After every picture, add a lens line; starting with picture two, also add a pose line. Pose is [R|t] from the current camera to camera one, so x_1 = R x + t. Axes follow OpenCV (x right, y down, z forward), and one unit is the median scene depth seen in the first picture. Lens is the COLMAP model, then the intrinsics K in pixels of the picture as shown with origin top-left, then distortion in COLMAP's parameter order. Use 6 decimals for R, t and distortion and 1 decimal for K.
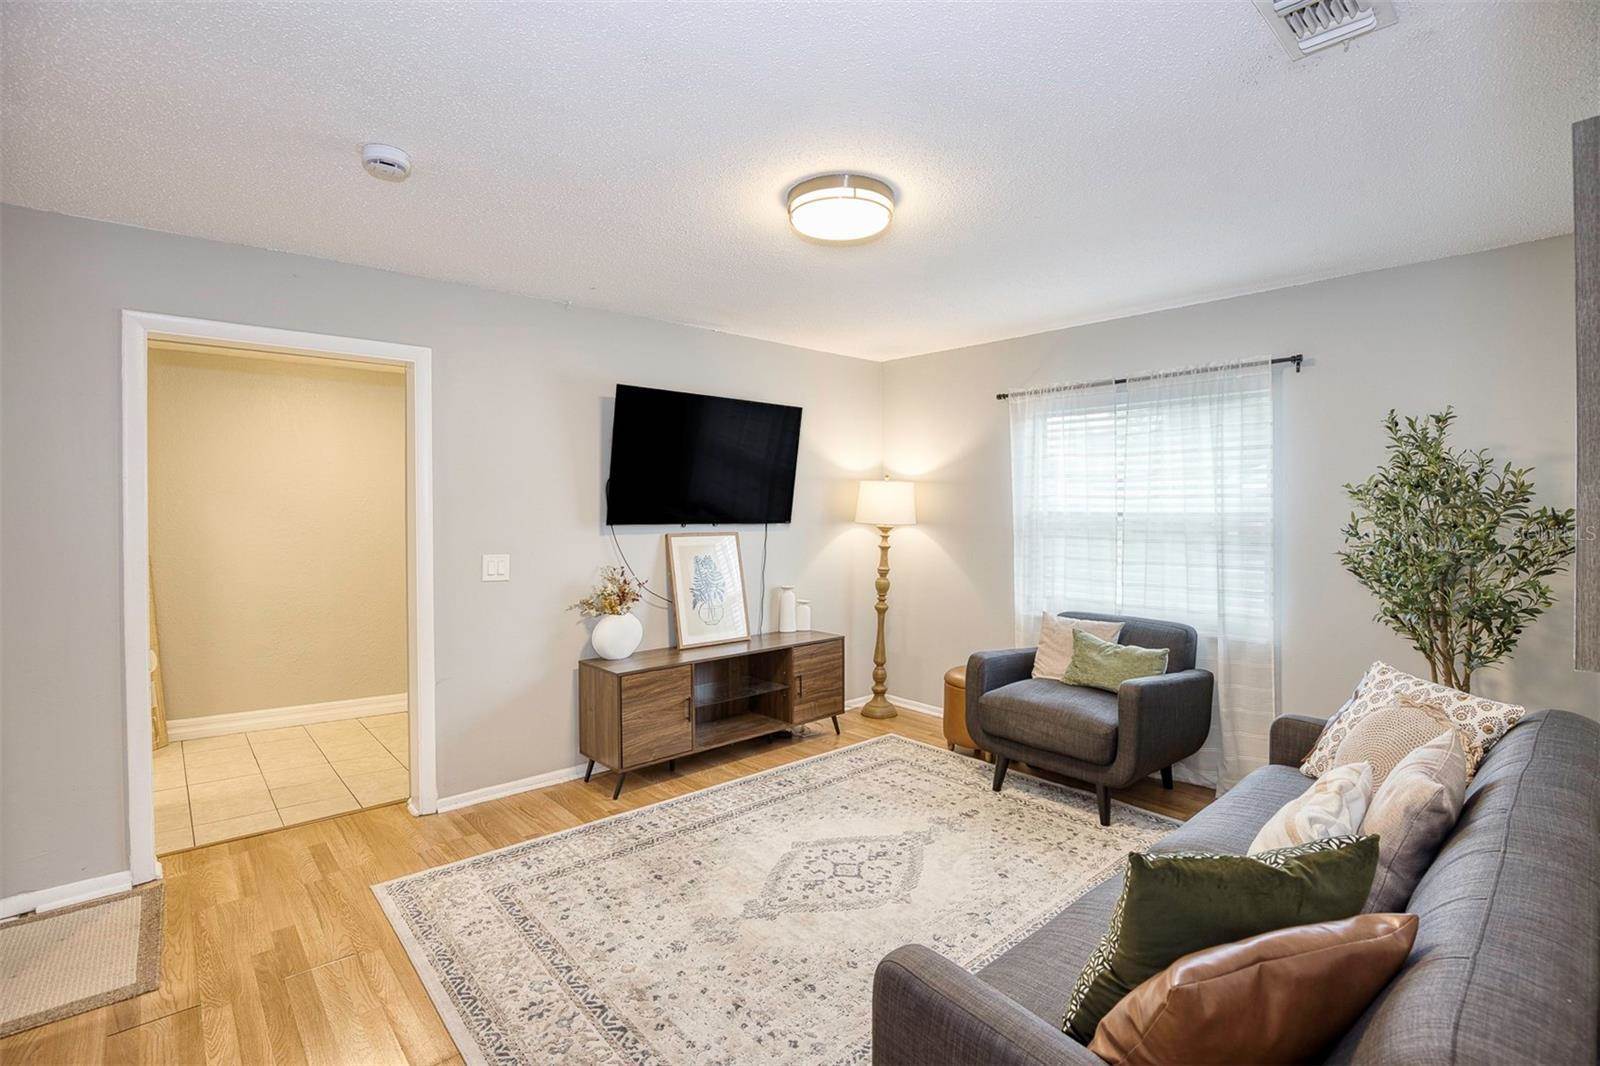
lens RADIAL K [[747.2, 0, 803.7], [0, 747.2, 521.3], [0, 0, 1]] dist [-0.026321, 0.004706]
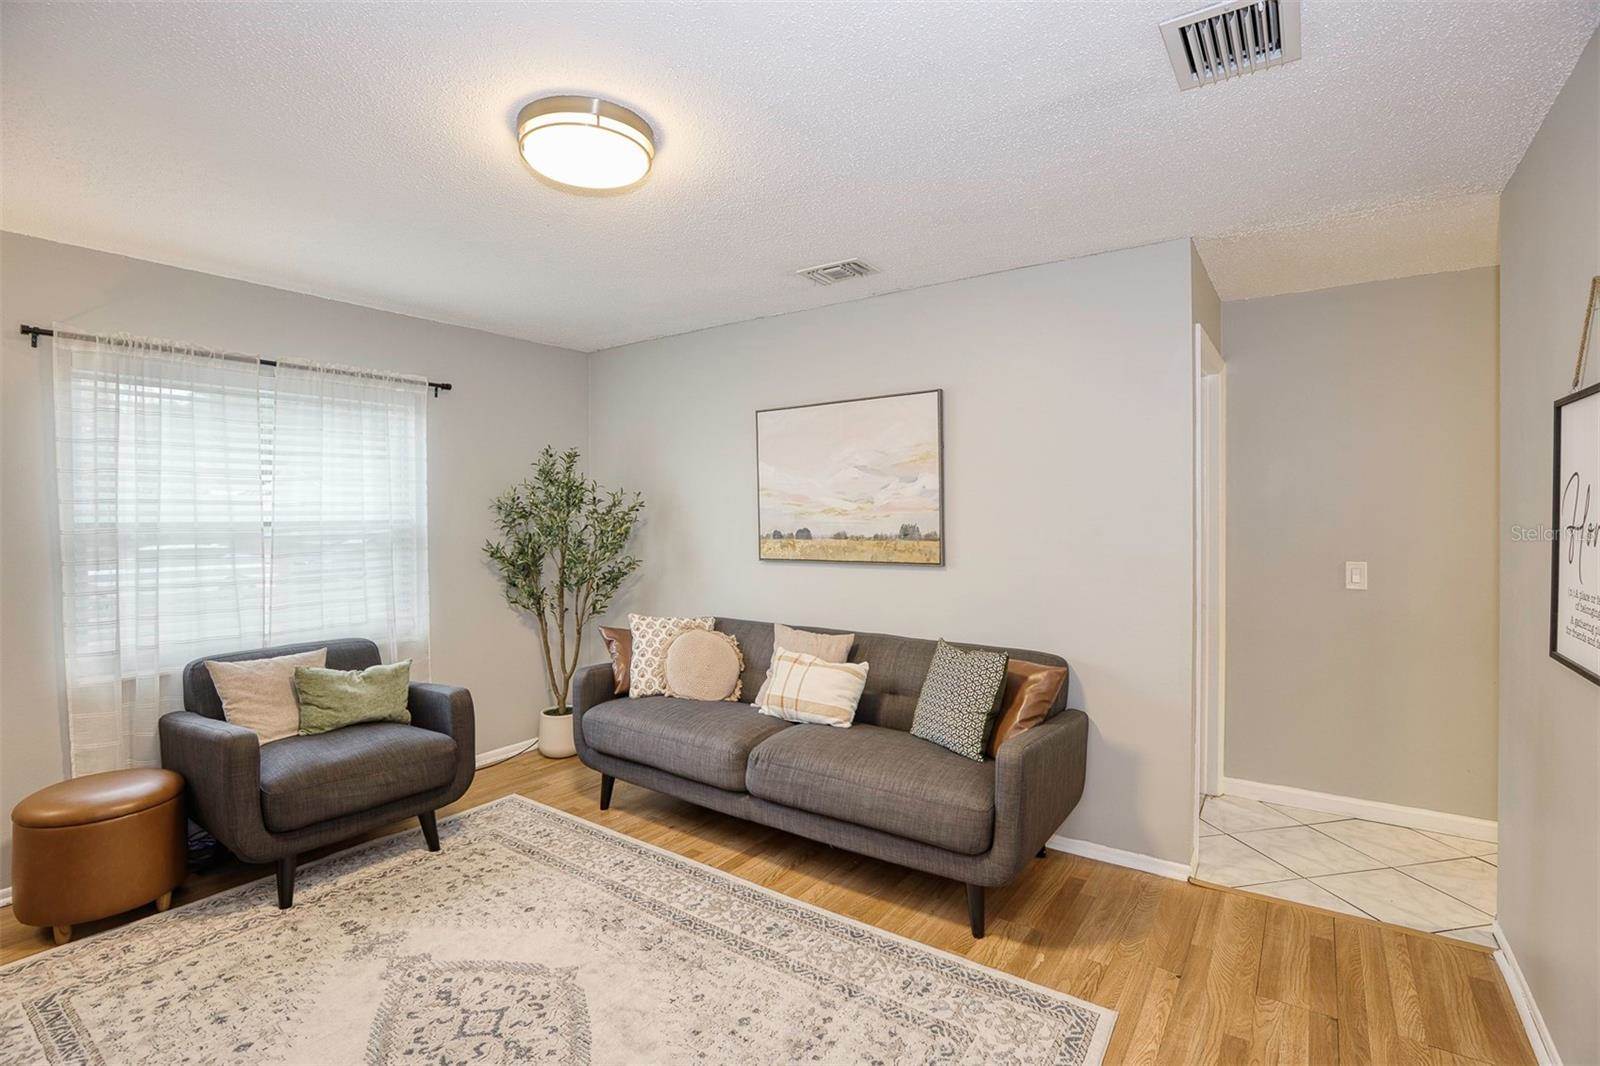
lens RADIAL K [[747.2, 0, 798.6], [0, 747.2, 515.9], [0, 0, 1]] dist [-0.026321, 0.004706]
pose [[-0.218506, -0.003700, 0.975829, -0.525136], [0.023255, 0.999689, 0.008998, -0.012787], [-0.975558, 0.024659, -0.218352, 0.636671]]
